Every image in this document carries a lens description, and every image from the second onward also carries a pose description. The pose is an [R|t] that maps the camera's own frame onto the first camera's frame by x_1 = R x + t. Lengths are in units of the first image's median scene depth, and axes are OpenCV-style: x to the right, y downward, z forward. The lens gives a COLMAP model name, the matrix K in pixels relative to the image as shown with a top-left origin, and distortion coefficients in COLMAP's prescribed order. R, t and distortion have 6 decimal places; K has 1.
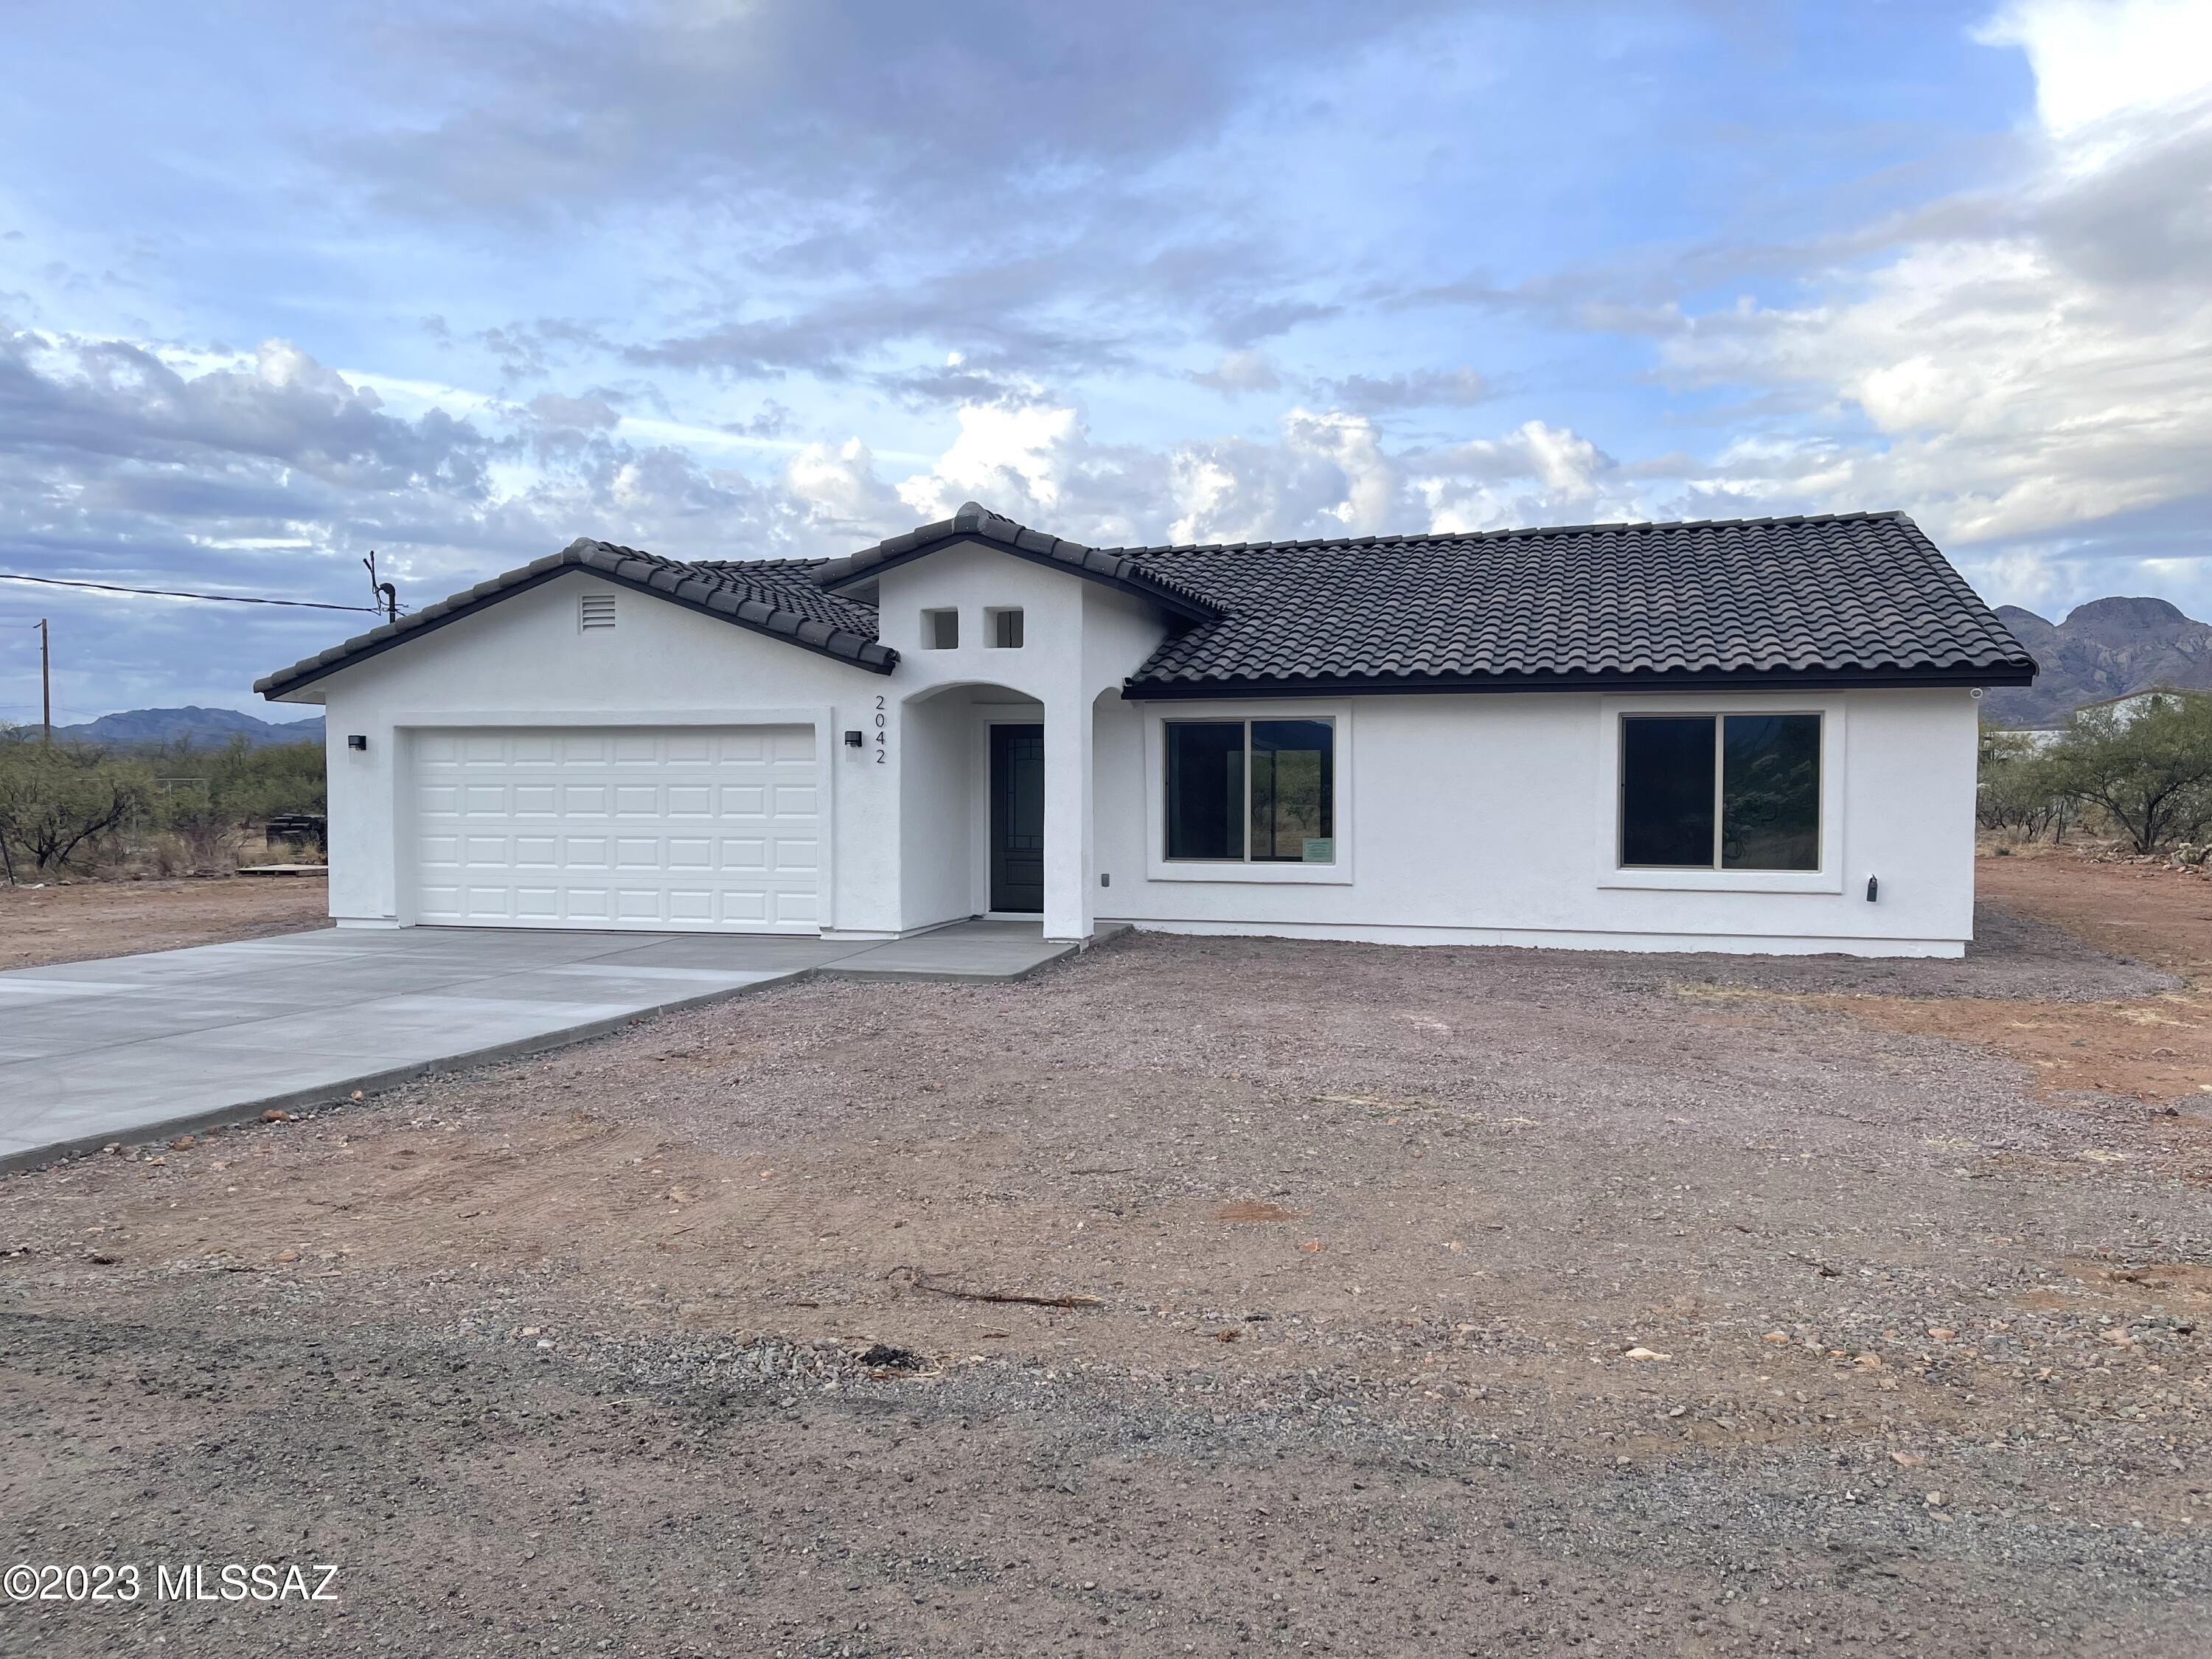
lens RADIAL K [[1632.4, 0, 1181.5], [0, 1632.4, 823.6], [0, 0, 1]] dist [0.041671, -0.033389]
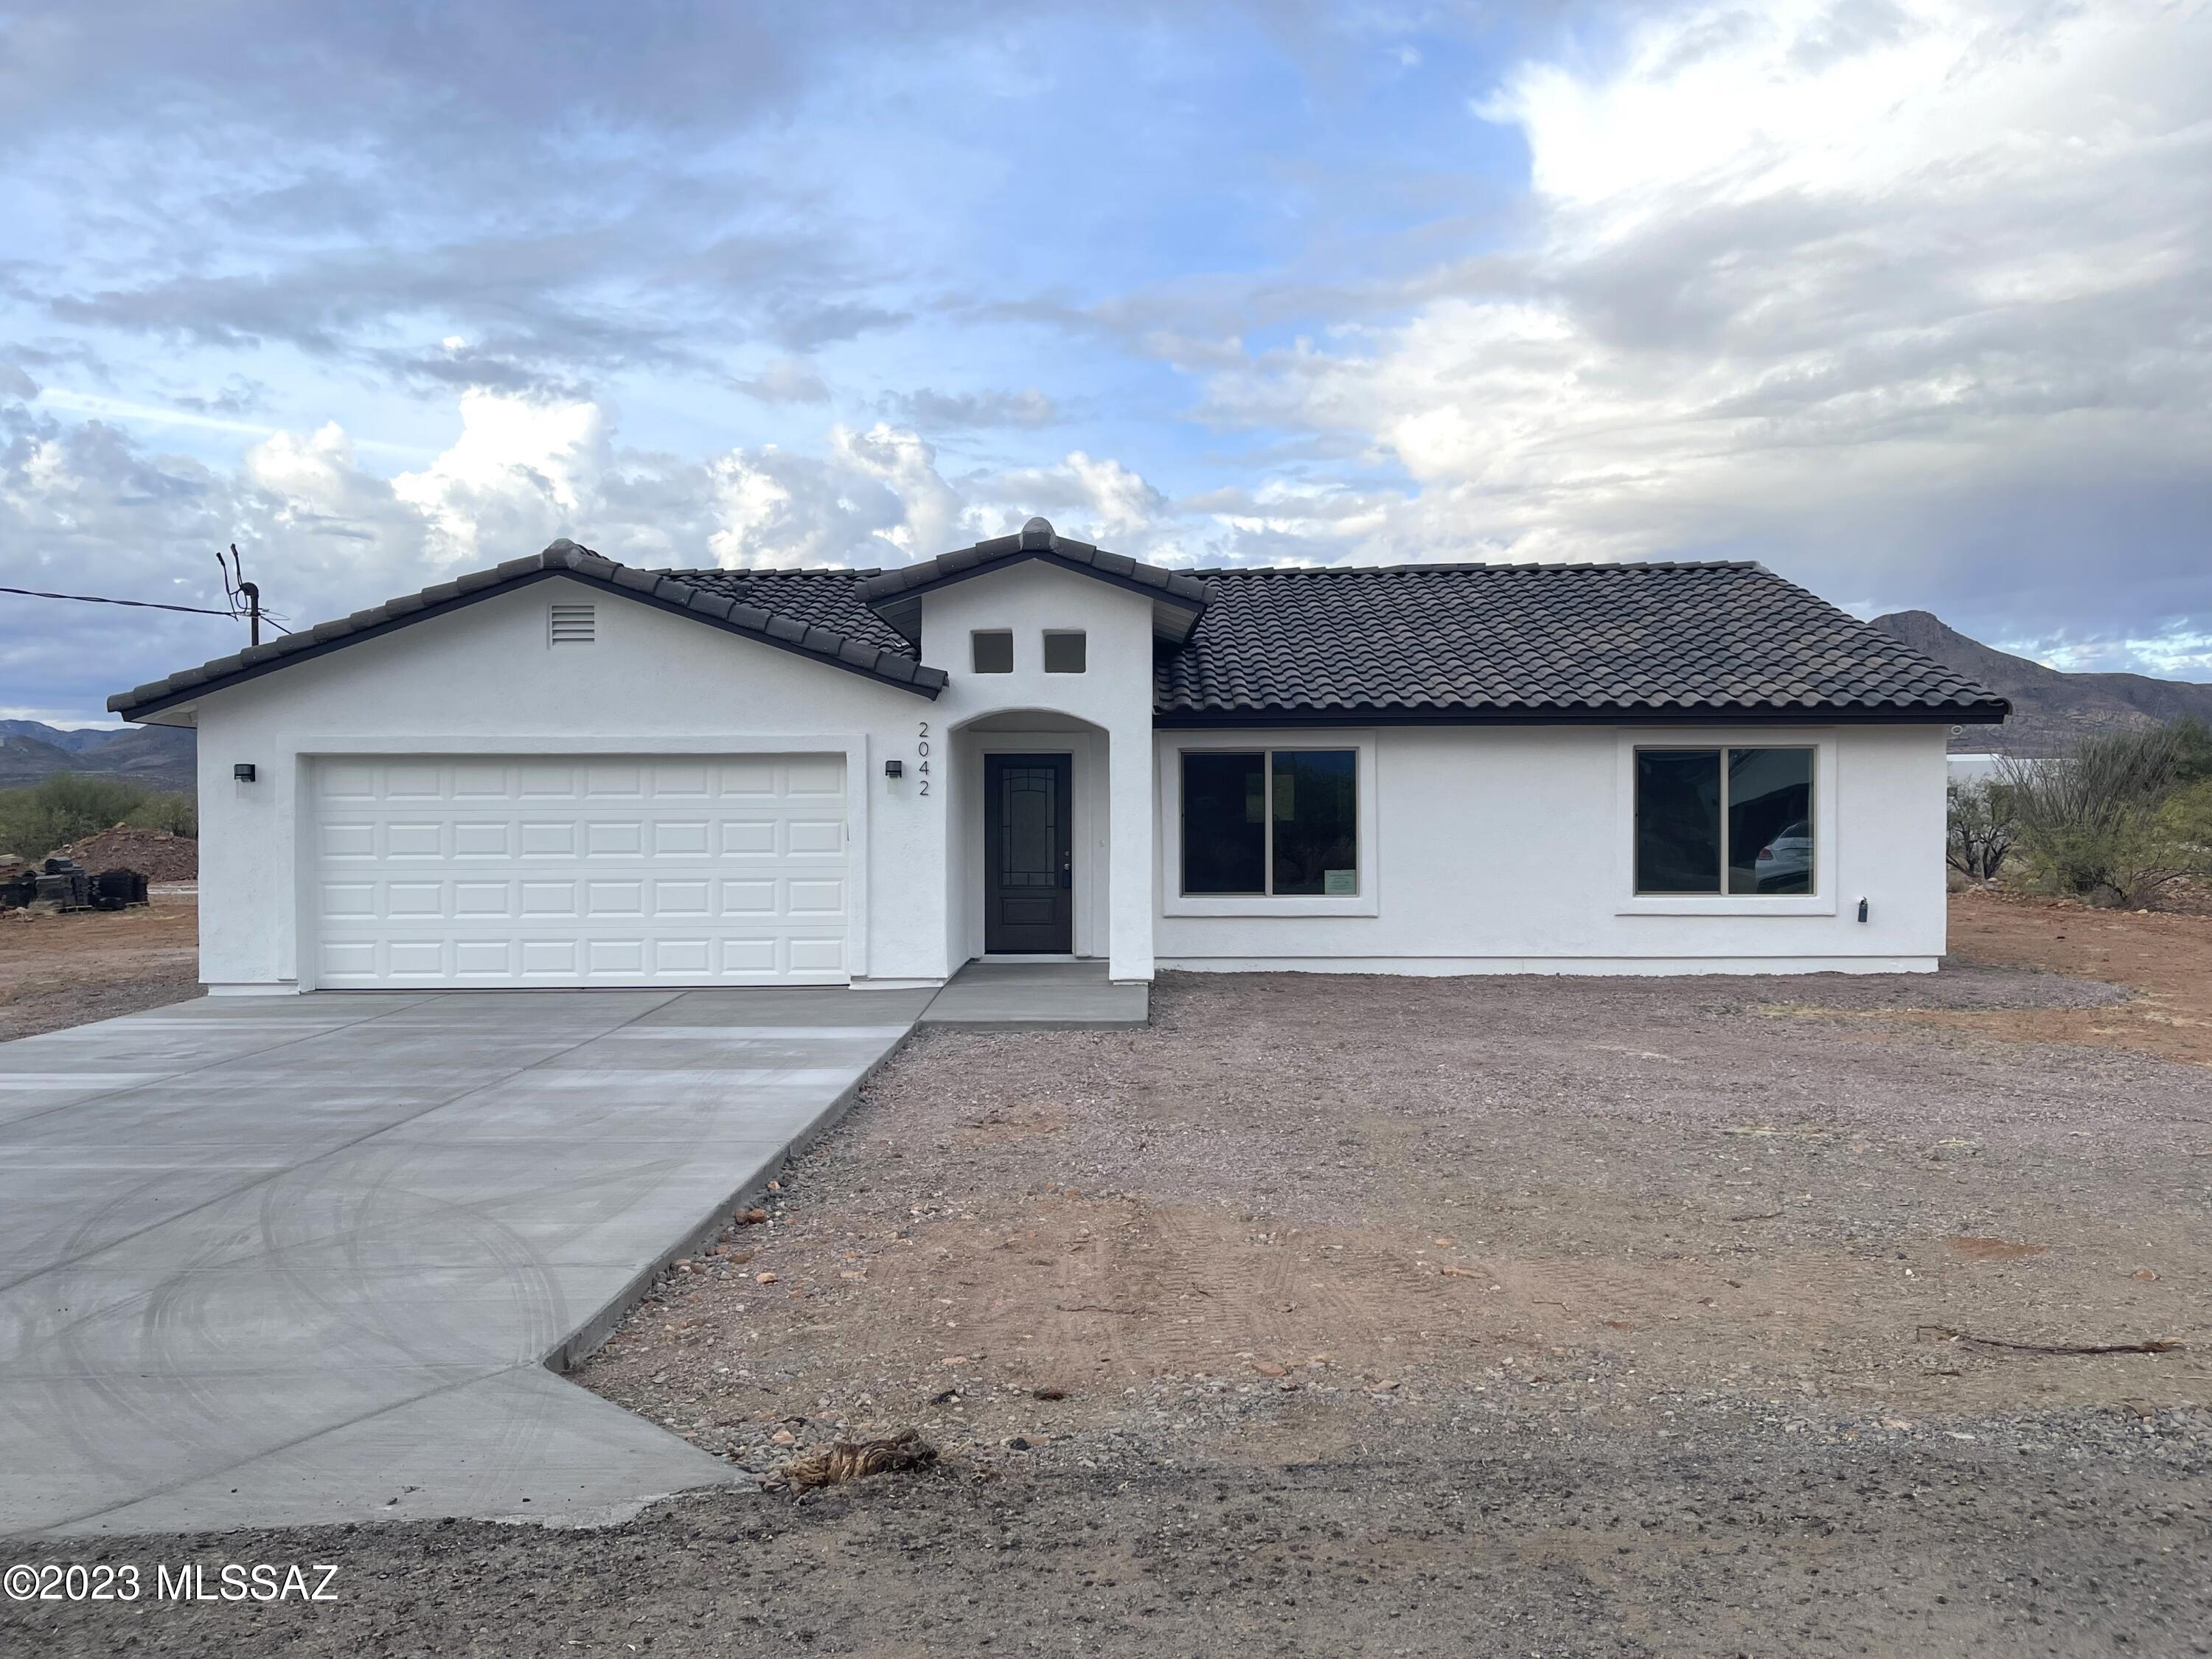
lens RADIAL K [[1725.6, 0, 1176.0], [0, 1725.6, 869.0], [0, 0, 1]] dist [0.060354, -0.059595]
pose [[0.962455, -0.013229, 0.271117, -0.127894], [0.012805, 0.999912, 0.003333, 0.001201], [-0.271138, 0.000264, 0.962541, 0.008931]]
